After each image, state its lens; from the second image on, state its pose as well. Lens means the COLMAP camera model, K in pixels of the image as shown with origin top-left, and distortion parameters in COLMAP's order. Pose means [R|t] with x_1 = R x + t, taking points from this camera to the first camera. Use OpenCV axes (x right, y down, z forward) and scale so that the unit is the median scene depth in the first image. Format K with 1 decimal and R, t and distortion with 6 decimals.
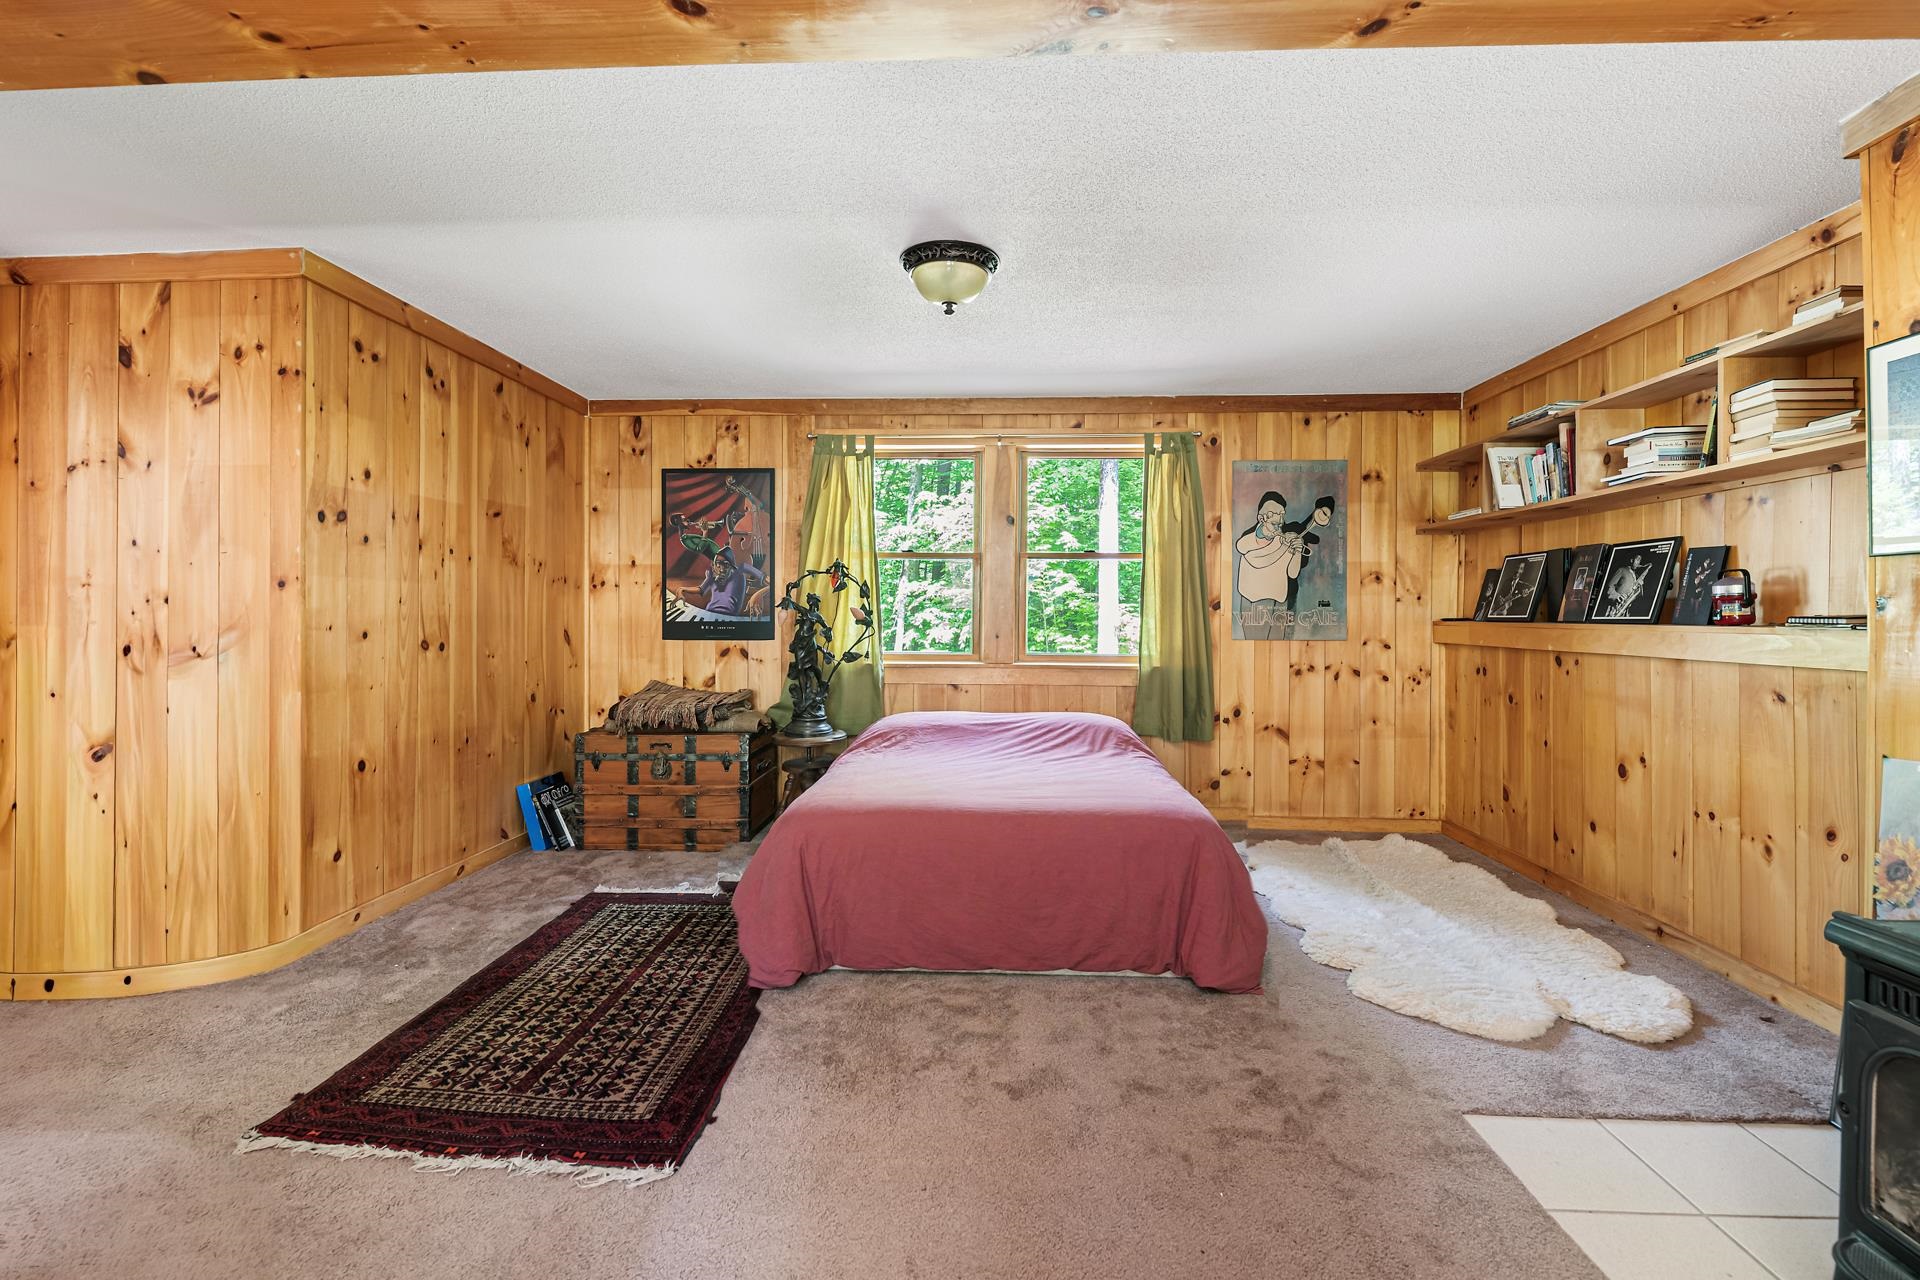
lens RADIAL K [[840.7, 0, 967.9], [0, 840.7, 623.0], [0, 0, 1]] dist [0.002313, -0.006749]
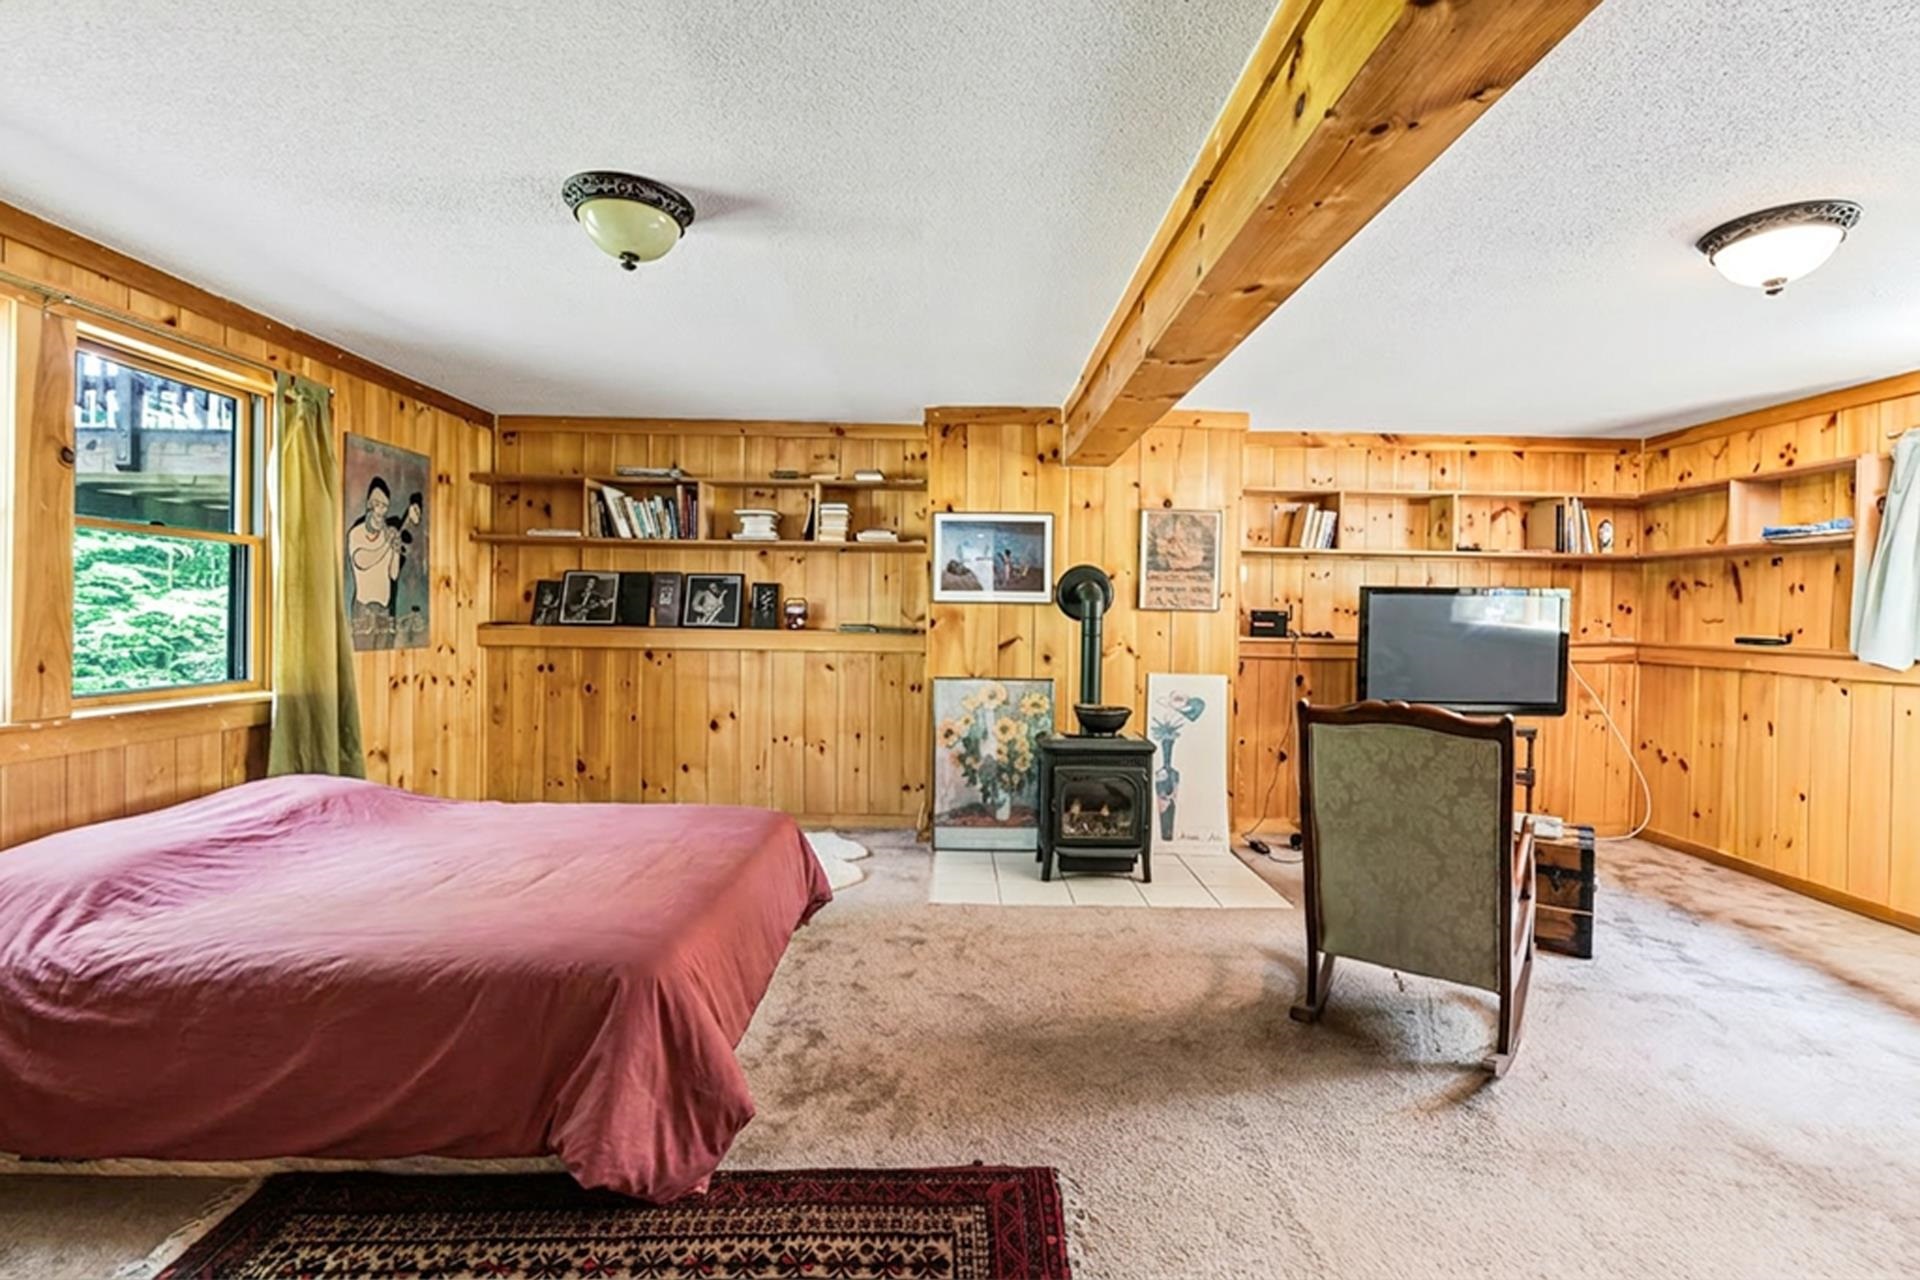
lens RADIAL K [[840.7, 0, 967.9], [0, 840.7, 623.0], [0, 0, 1]] dist [0.002313, -0.006749]
pose [[-0.073233, -0.016813, 0.997173, -0.617293], [-0.007562, 0.999839, 0.016303, -0.029836], [-0.997286, -0.006347, -0.073348, 0.523713]]
